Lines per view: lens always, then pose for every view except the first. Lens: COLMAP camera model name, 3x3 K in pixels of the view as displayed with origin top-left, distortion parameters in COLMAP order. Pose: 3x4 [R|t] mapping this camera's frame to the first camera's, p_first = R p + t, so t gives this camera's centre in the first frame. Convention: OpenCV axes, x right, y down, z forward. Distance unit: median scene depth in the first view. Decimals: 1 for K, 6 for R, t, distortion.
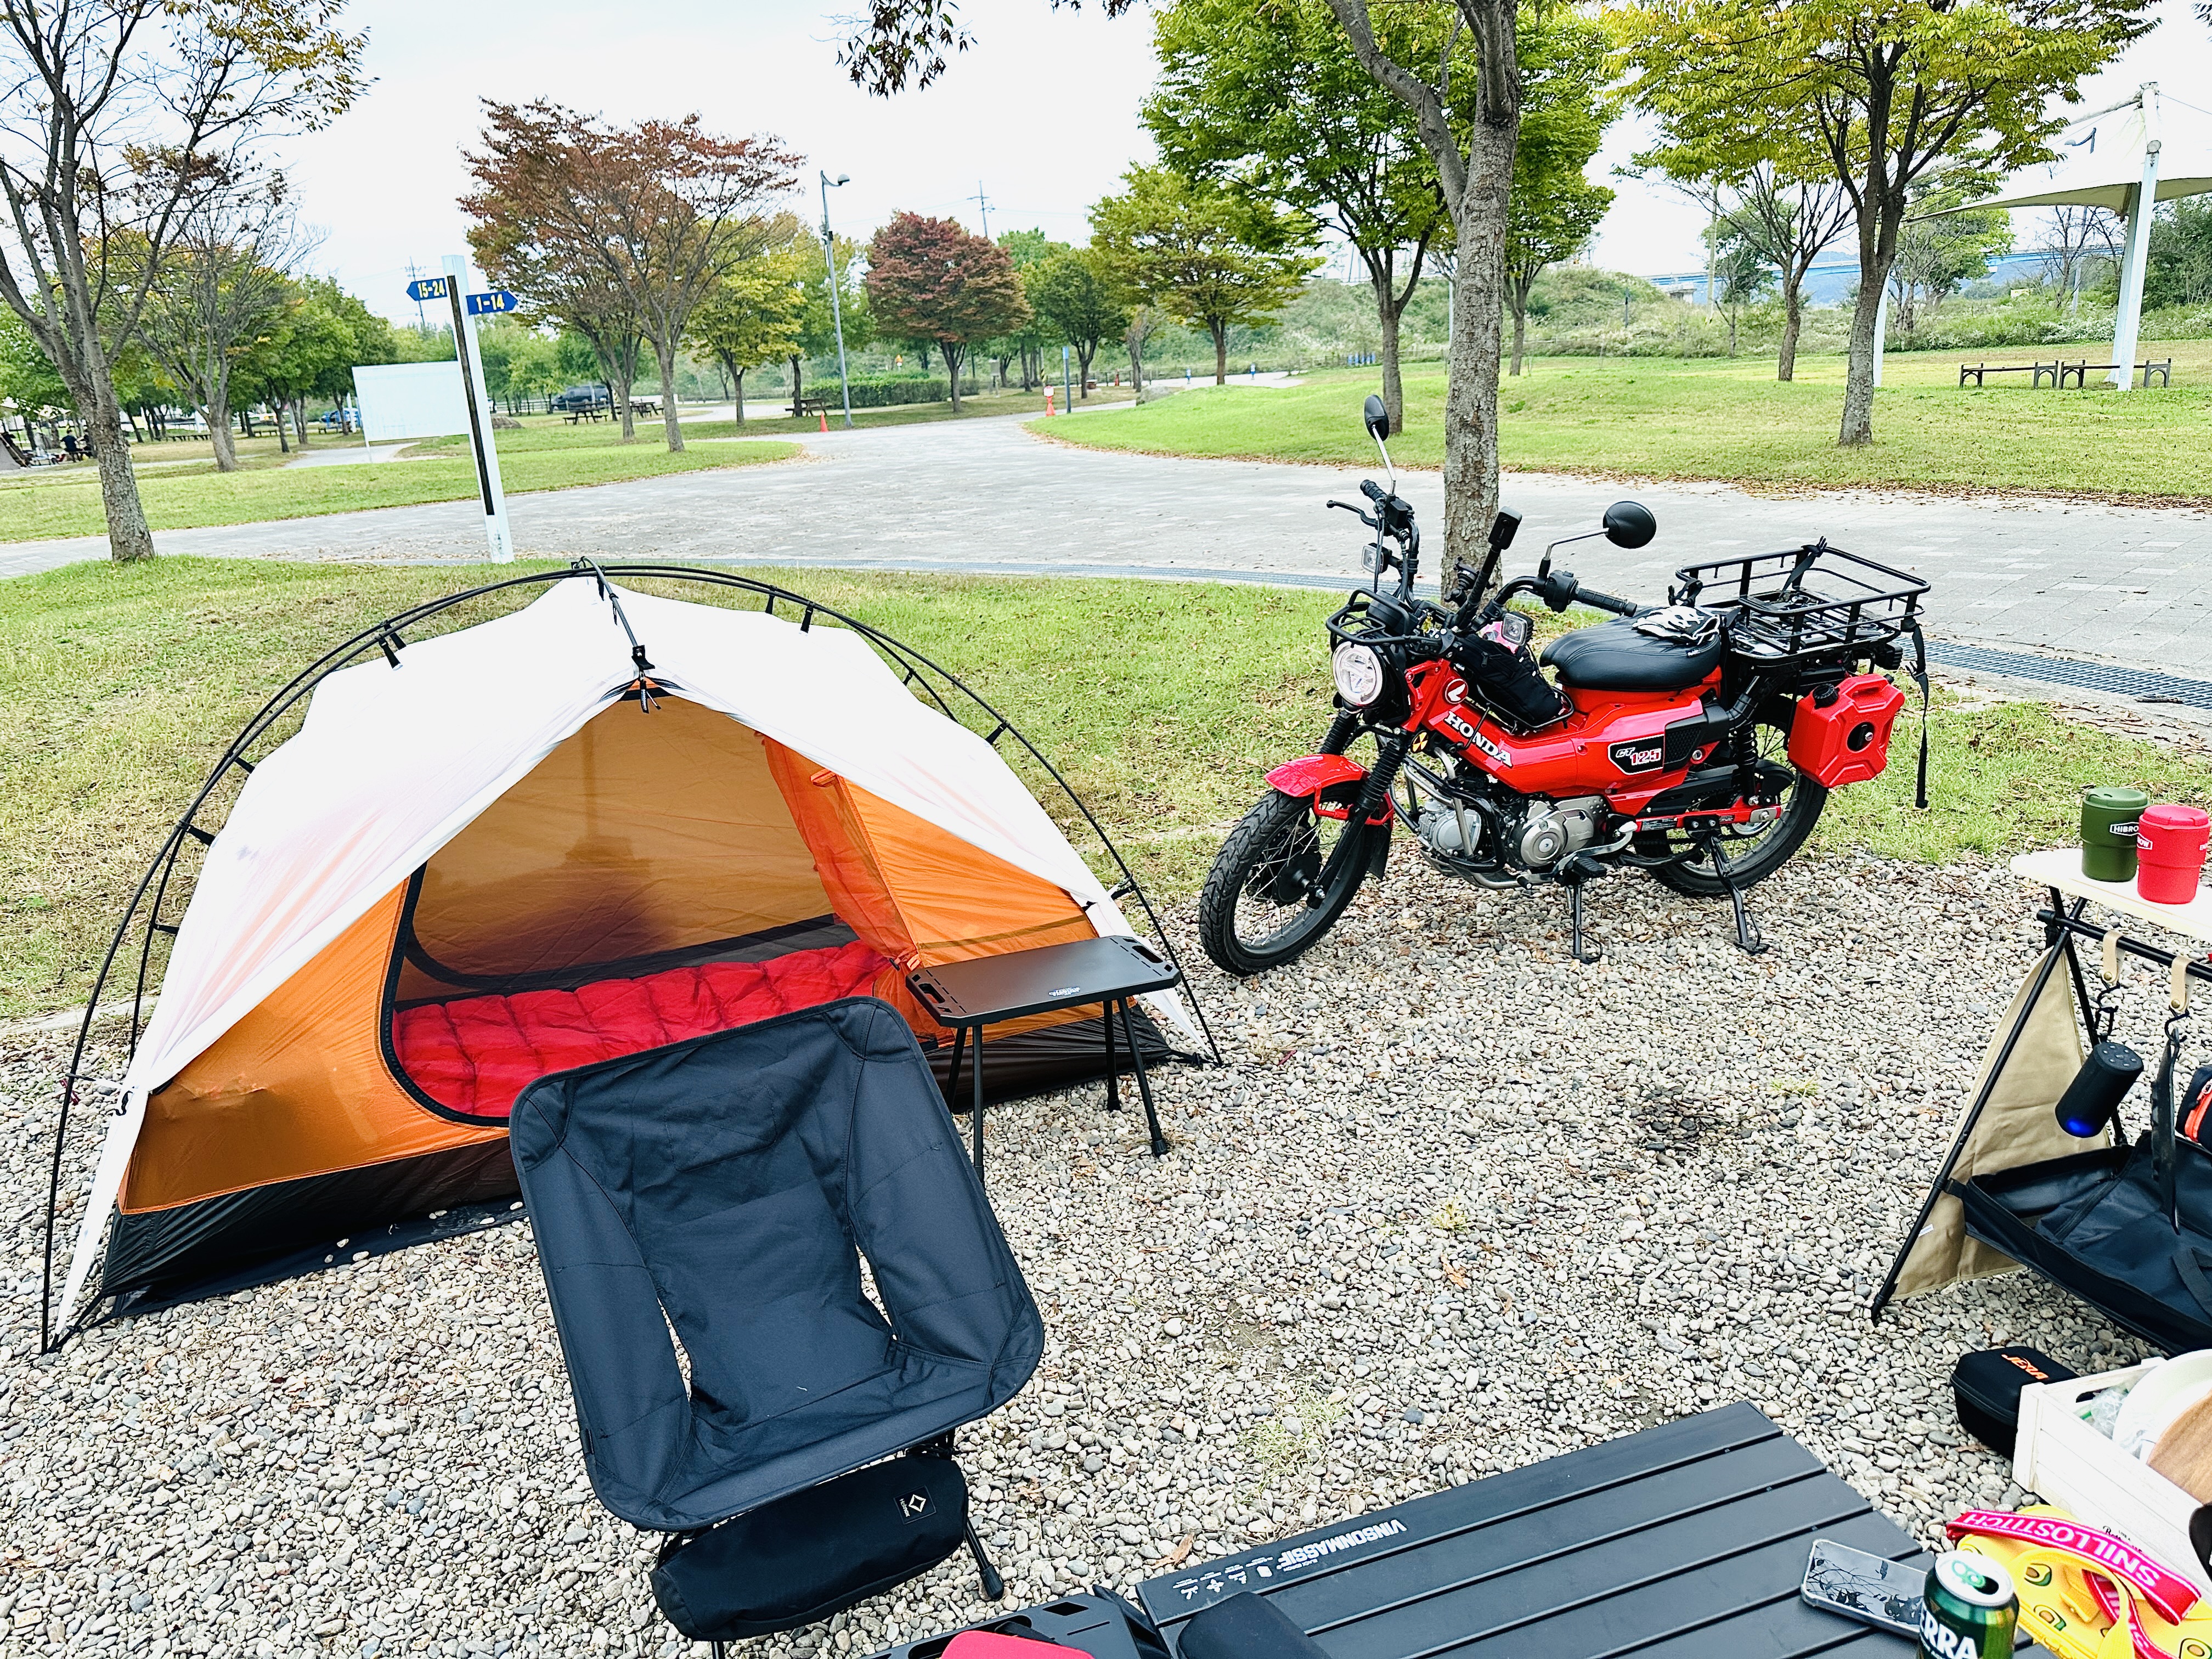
lens RADIAL K [[1545.8, 0, 1097.6], [0, 1545.8, 830.3], [0, 0, 1]] dist [0.089498, -0.105891]
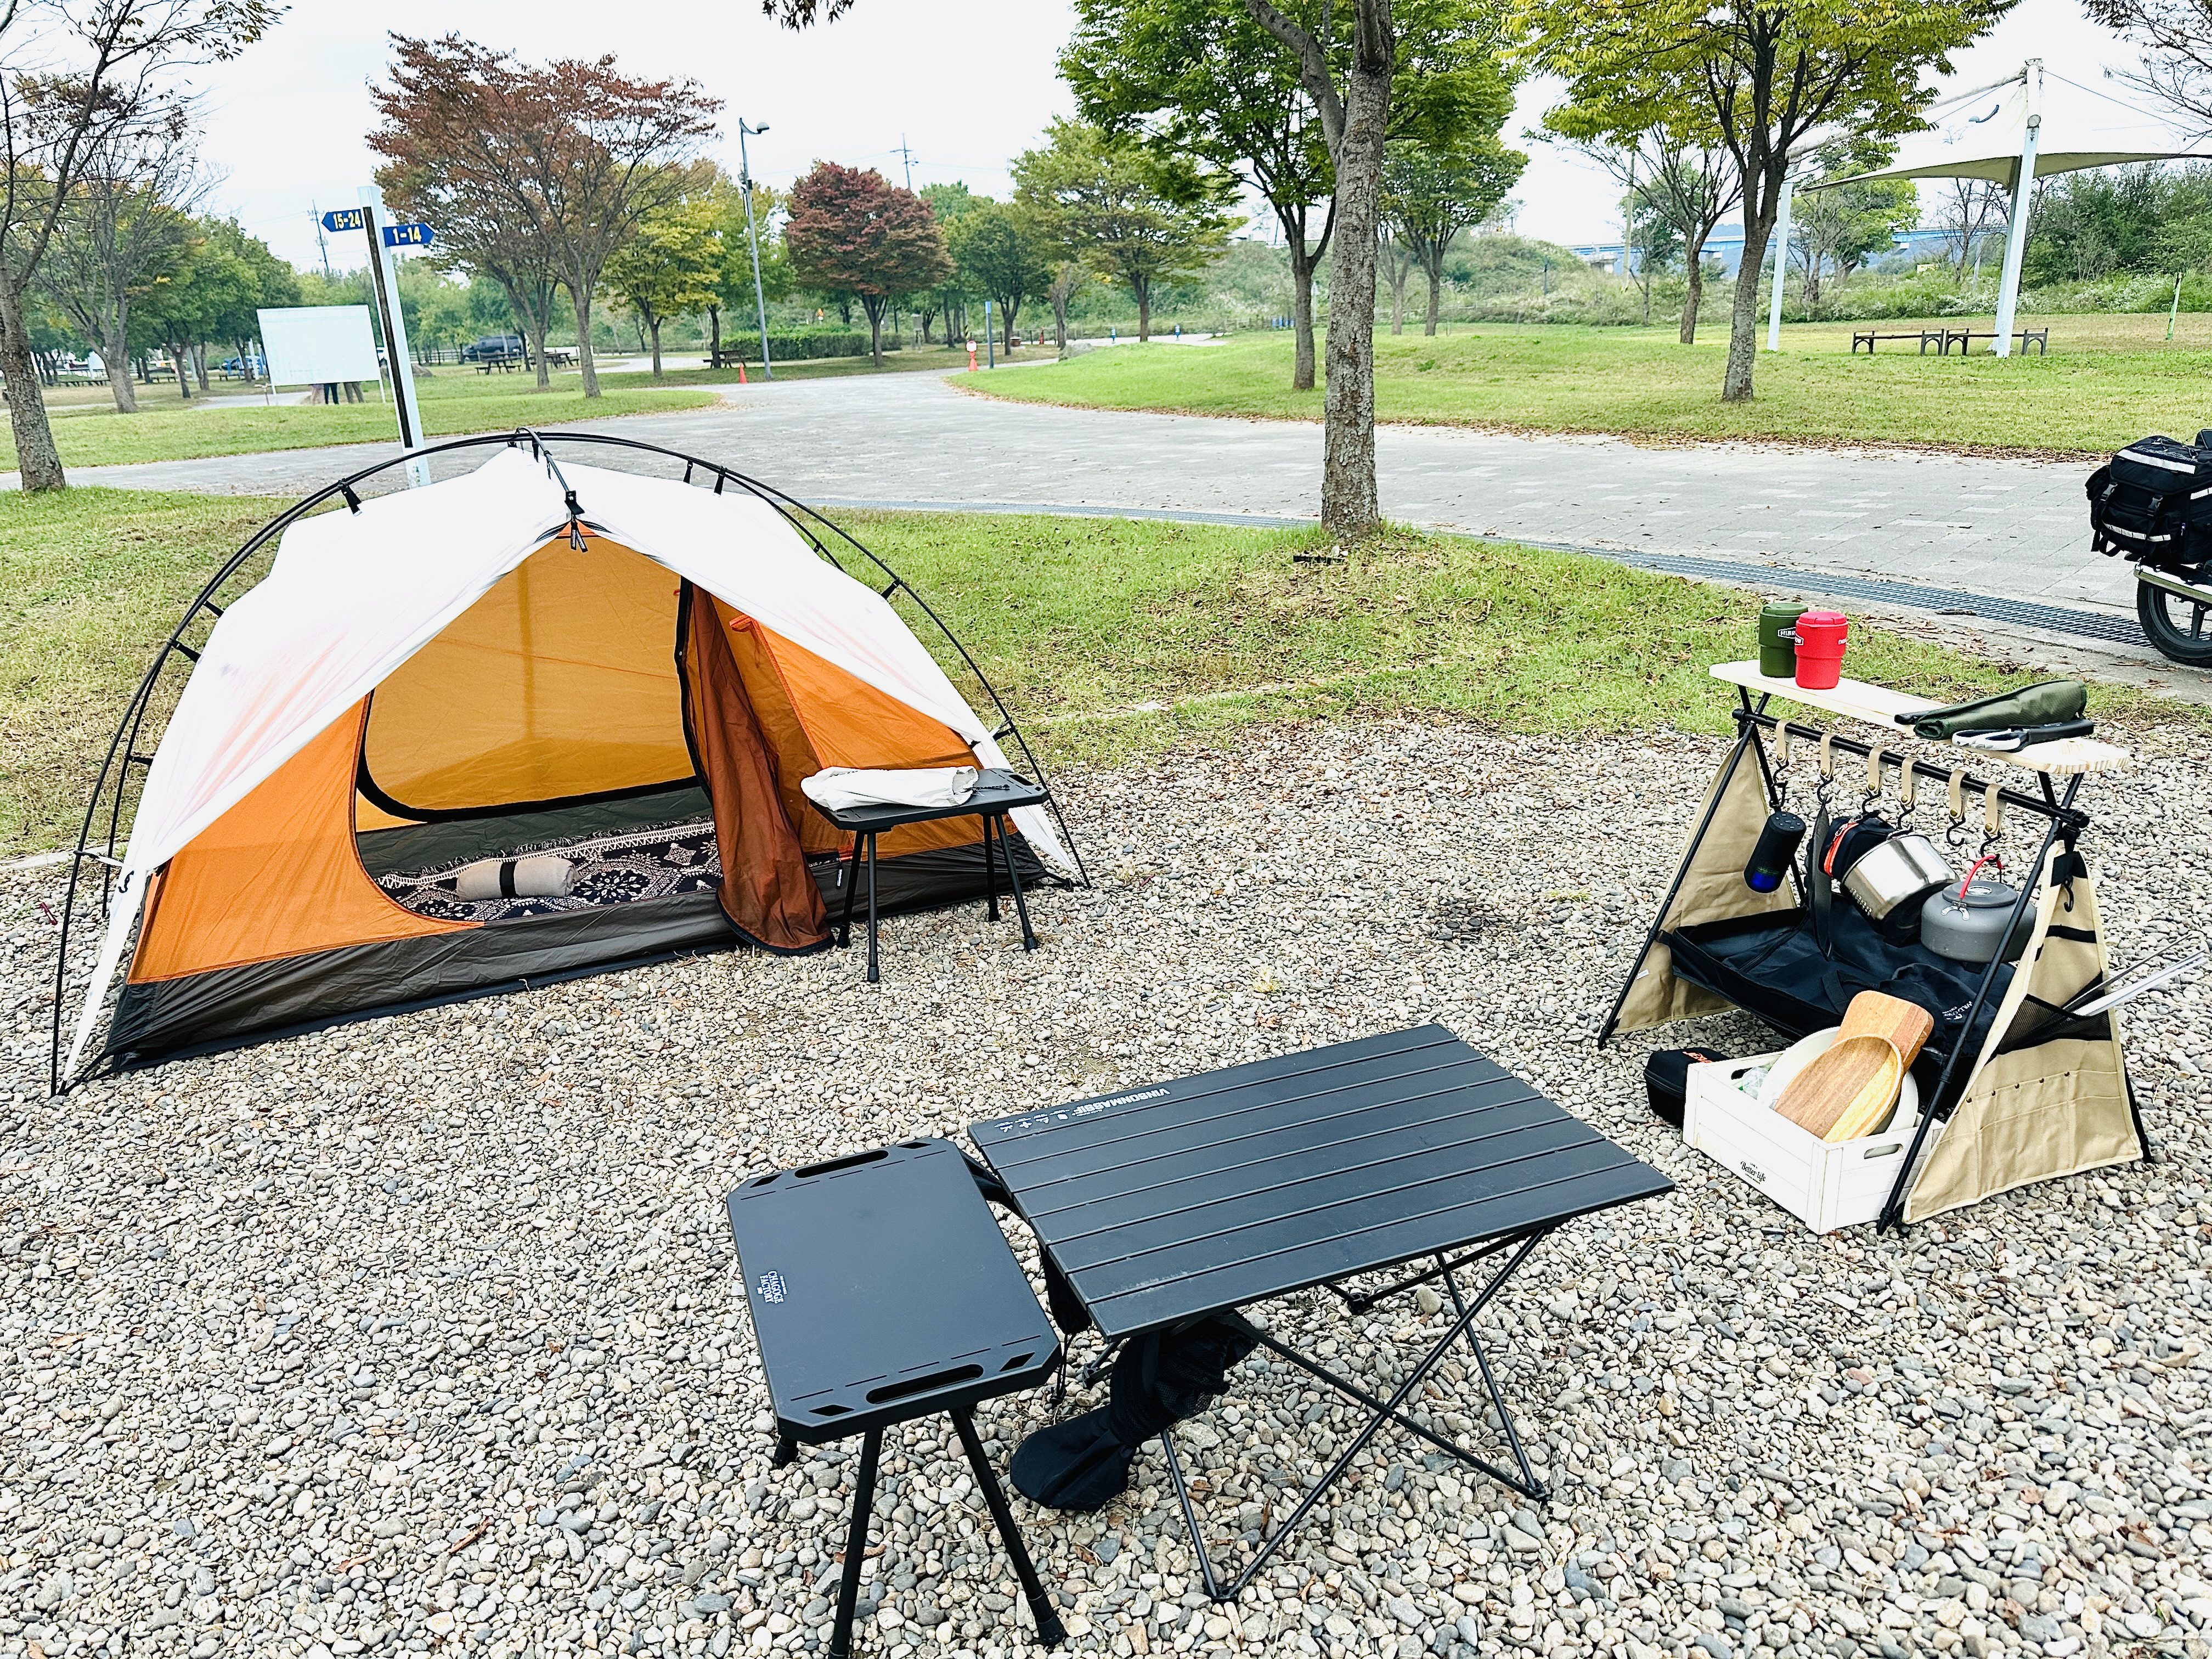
lens RADIAL K [[1551.5, 0, 1095.3], [0, 1551.5, 841.8], [0, 0, 1]] dist [0.105711, -0.138907]
pose [[0.998976, 0.002061, 0.045203, 0.027126], [-0.003231, 0.999661, 0.025837, 0.073848], [-0.045135, -0.025957, 0.998644, -0.123797]]
